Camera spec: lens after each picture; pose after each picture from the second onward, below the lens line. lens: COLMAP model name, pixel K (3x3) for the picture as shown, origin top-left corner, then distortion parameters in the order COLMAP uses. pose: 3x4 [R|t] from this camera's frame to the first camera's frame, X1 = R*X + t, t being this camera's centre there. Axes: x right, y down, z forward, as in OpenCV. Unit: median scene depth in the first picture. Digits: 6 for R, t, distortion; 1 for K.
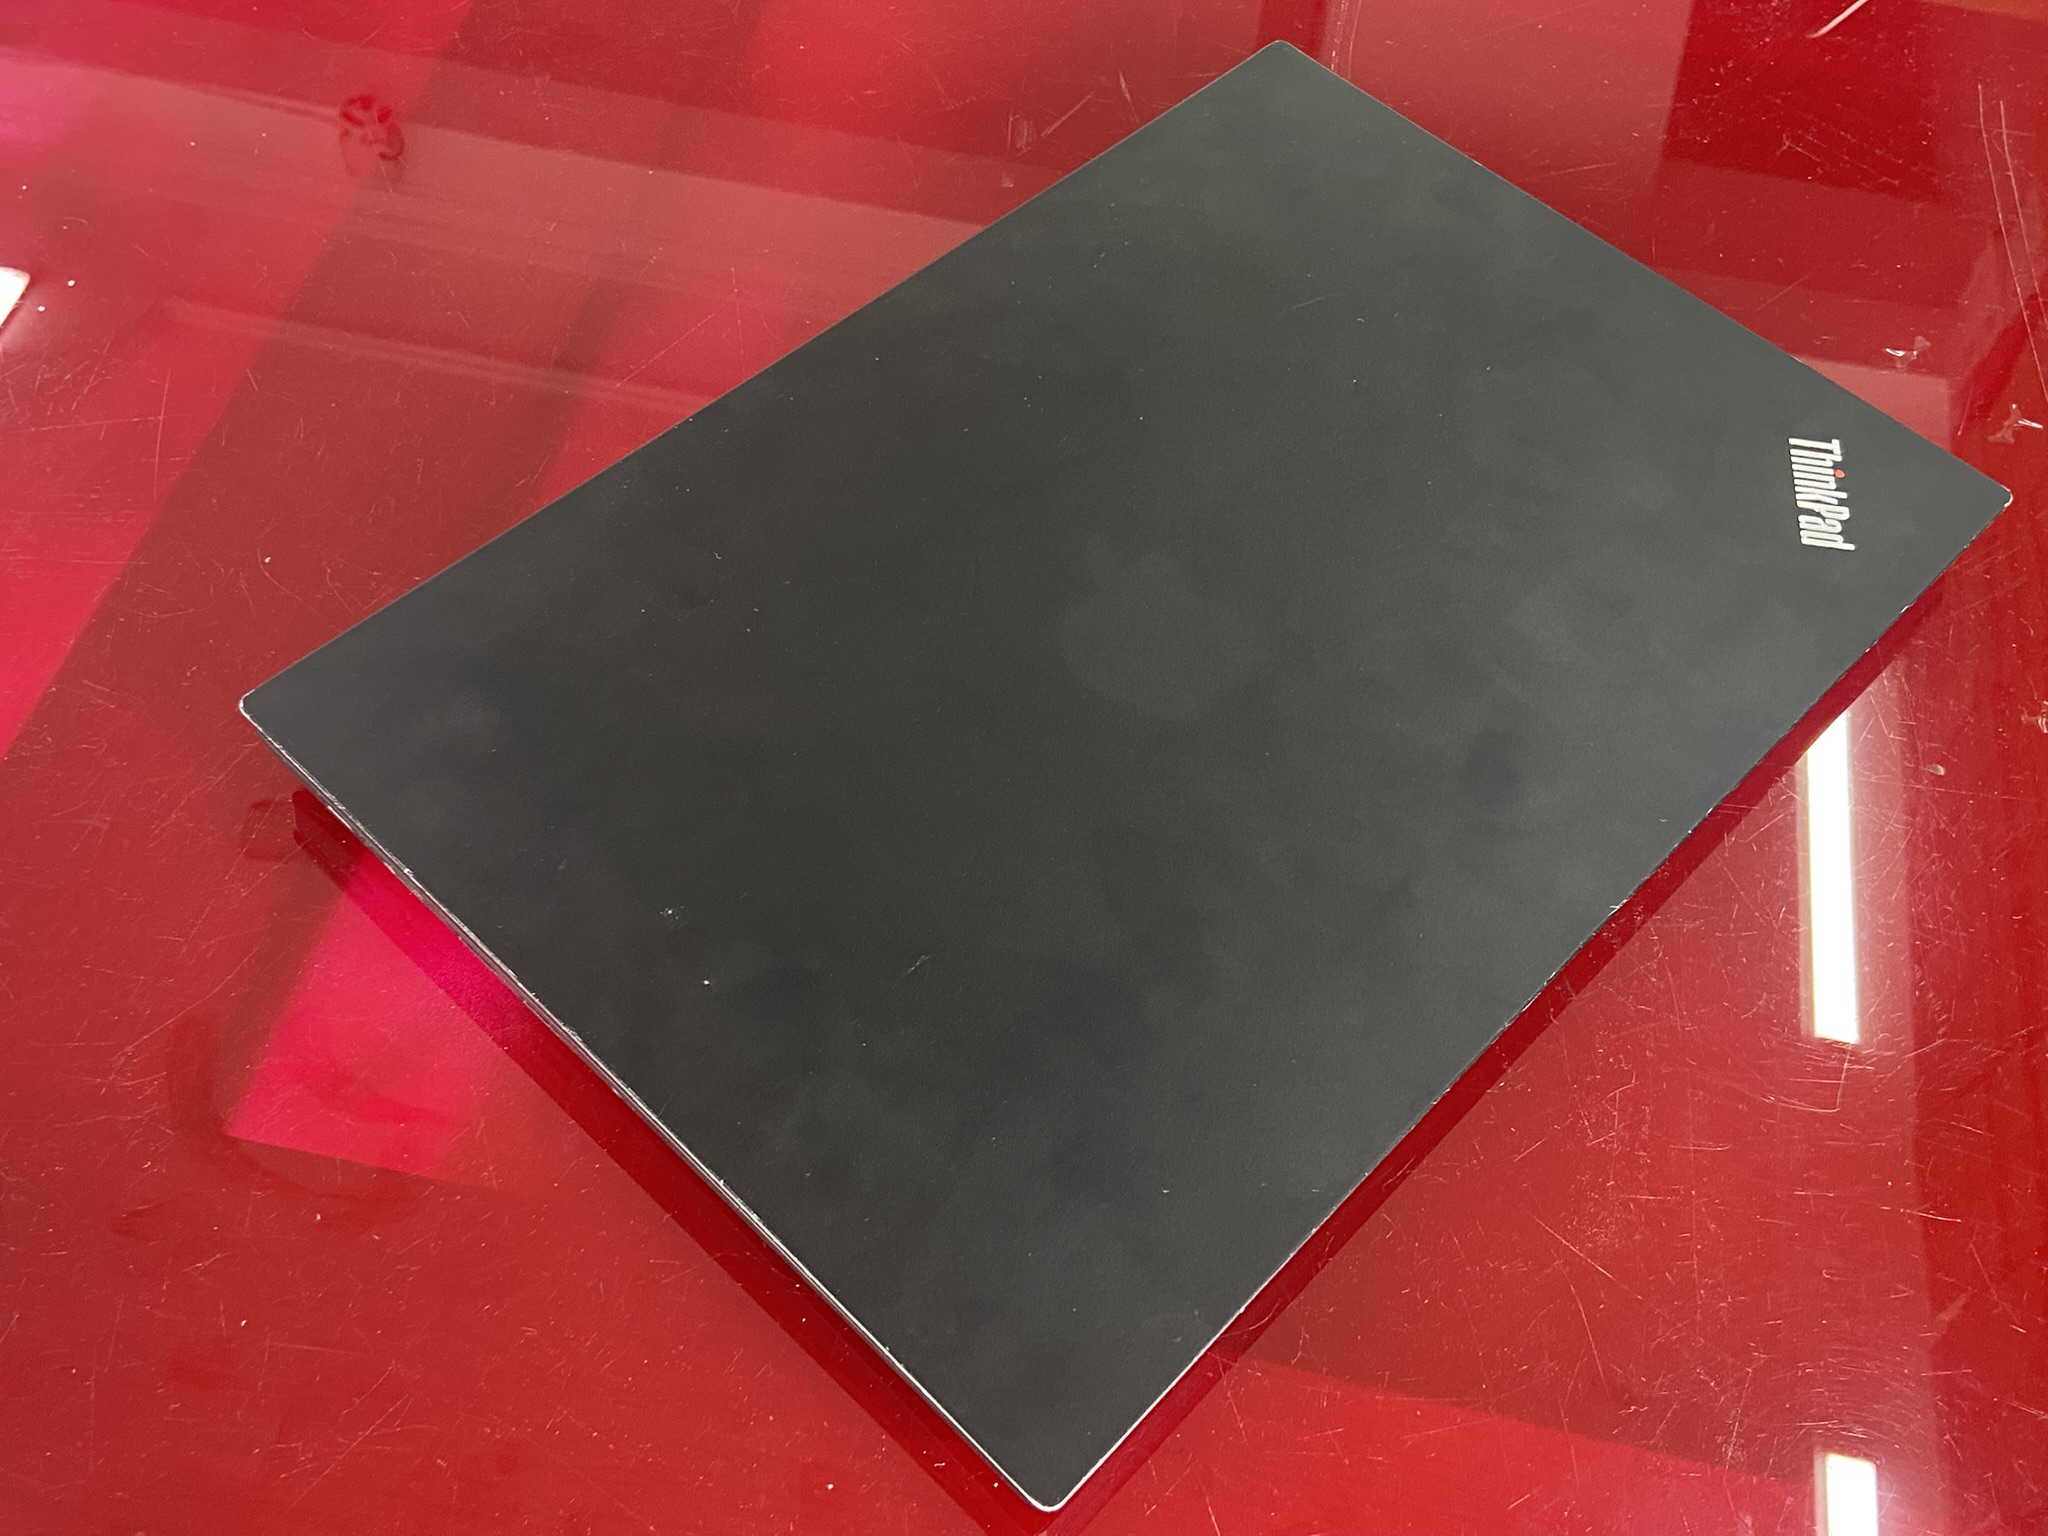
lens RADIAL K [[2101.3, 0, 1051.8], [0, 2101.3, 730.1], [0, 0, 1]] dist [0.086464, -0.034751]
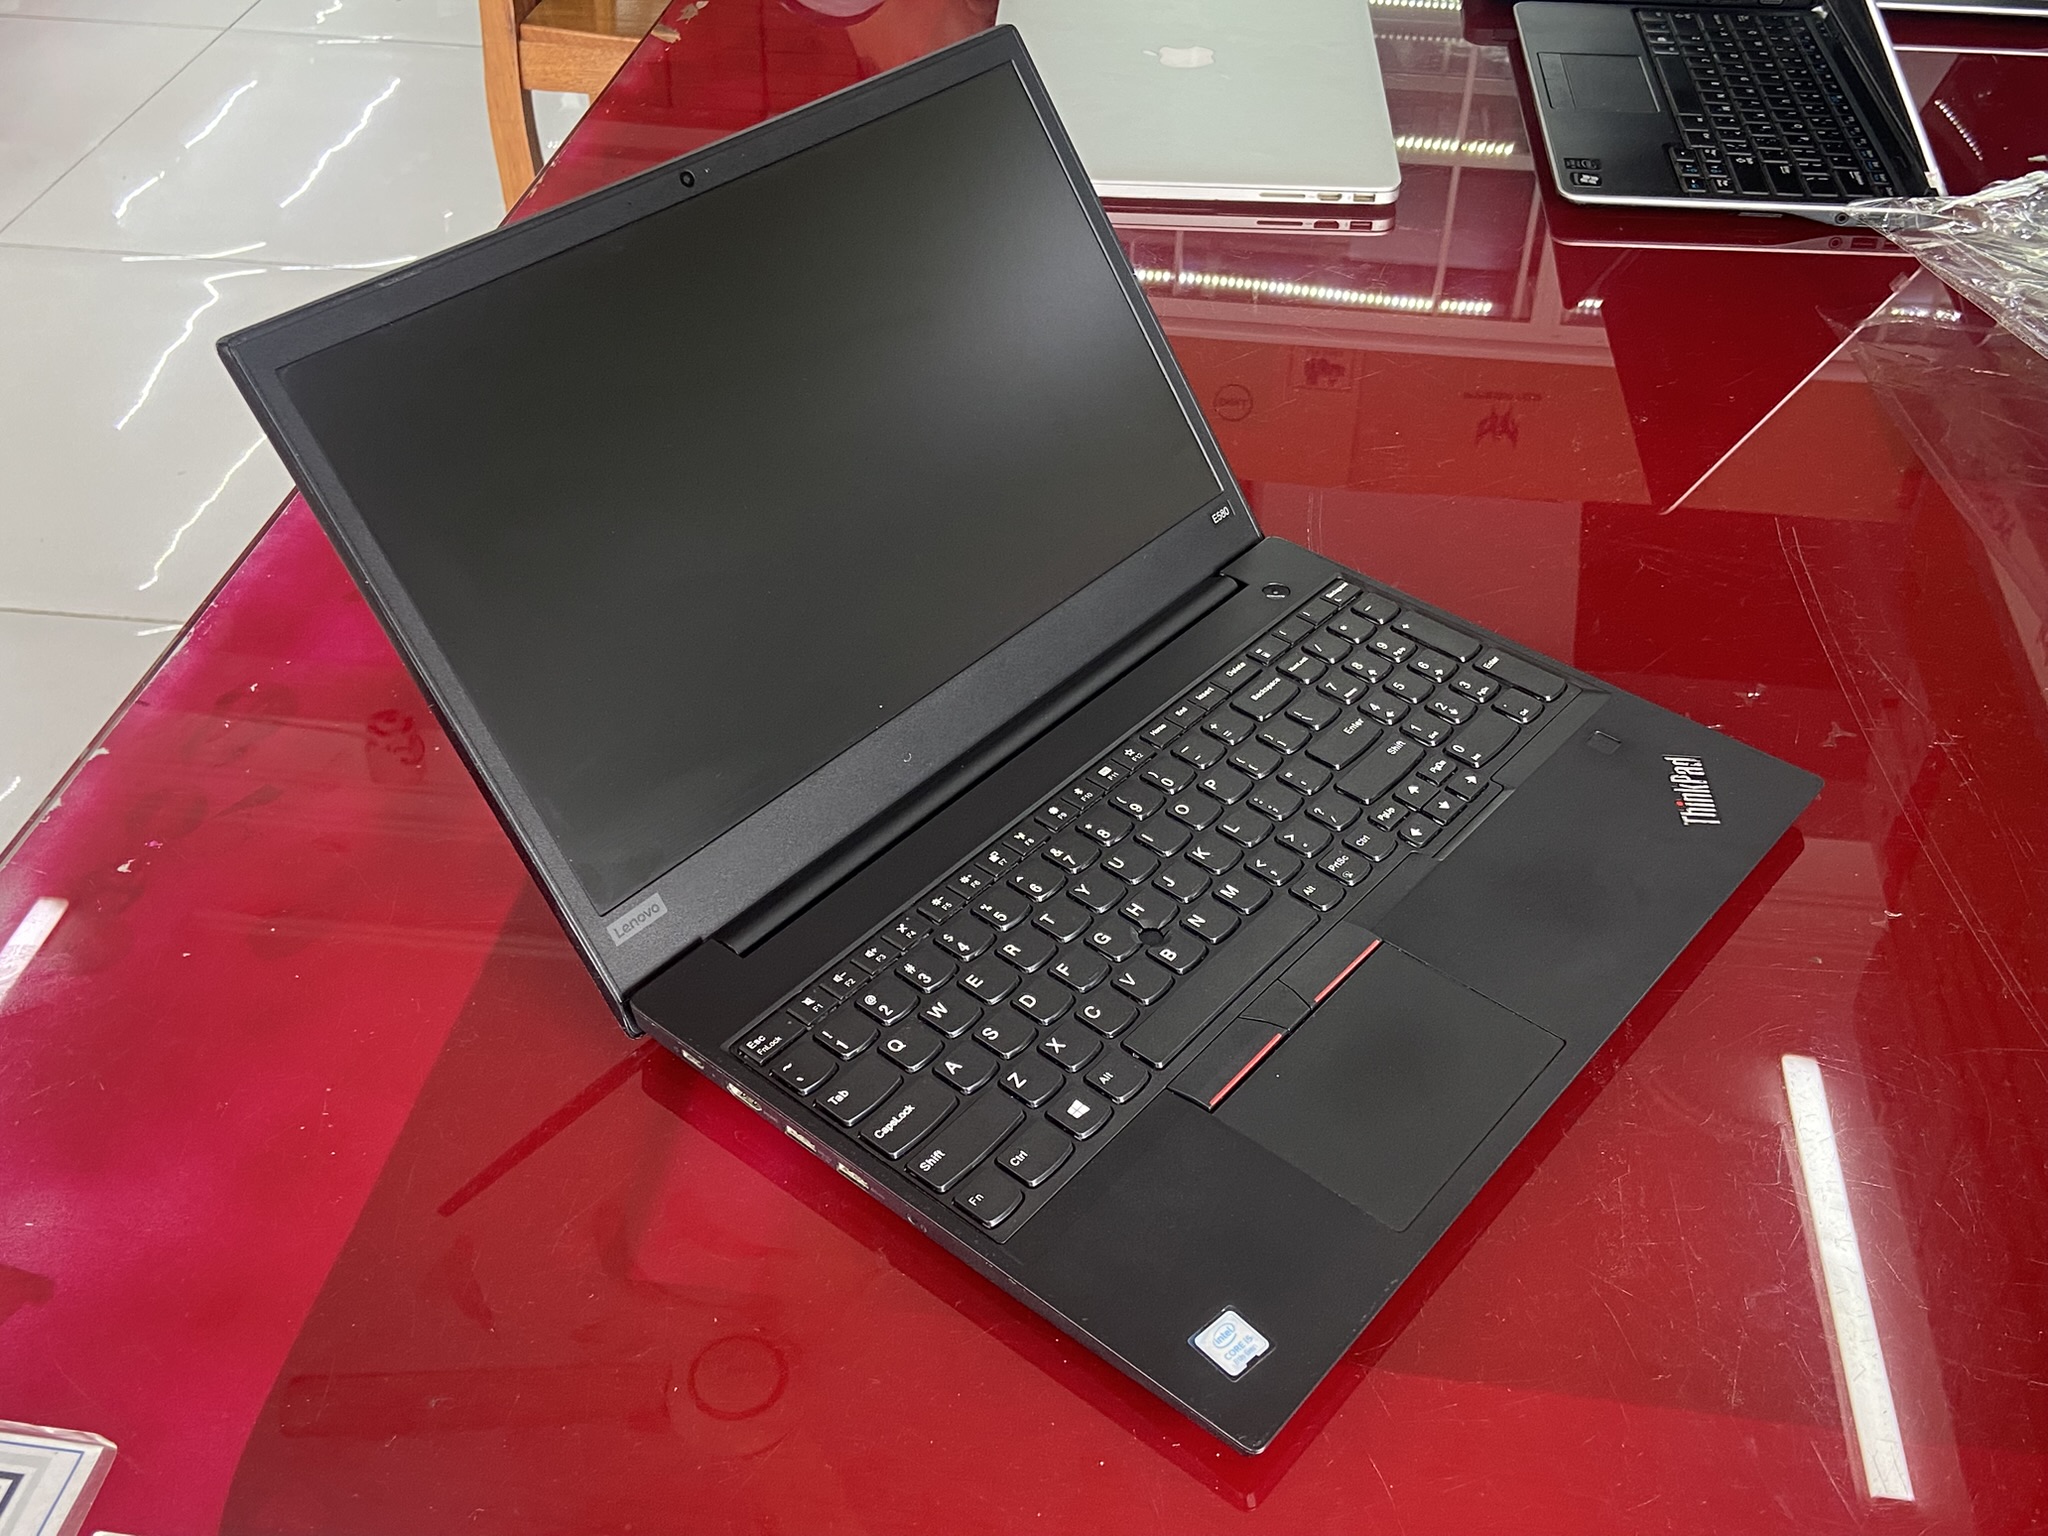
lens RADIAL K [[2101.3, 0, 1051.8], [0, 2101.3, 730.1], [0, 0, 1]] dist [0.086464, -0.034751]
pose [[0.996401, -0.081265, 0.024113, -0.082362], [0.084740, 0.962070, -0.259307, 0.156153], [-0.002126, 0.260417, 0.965494, -0.304590]]
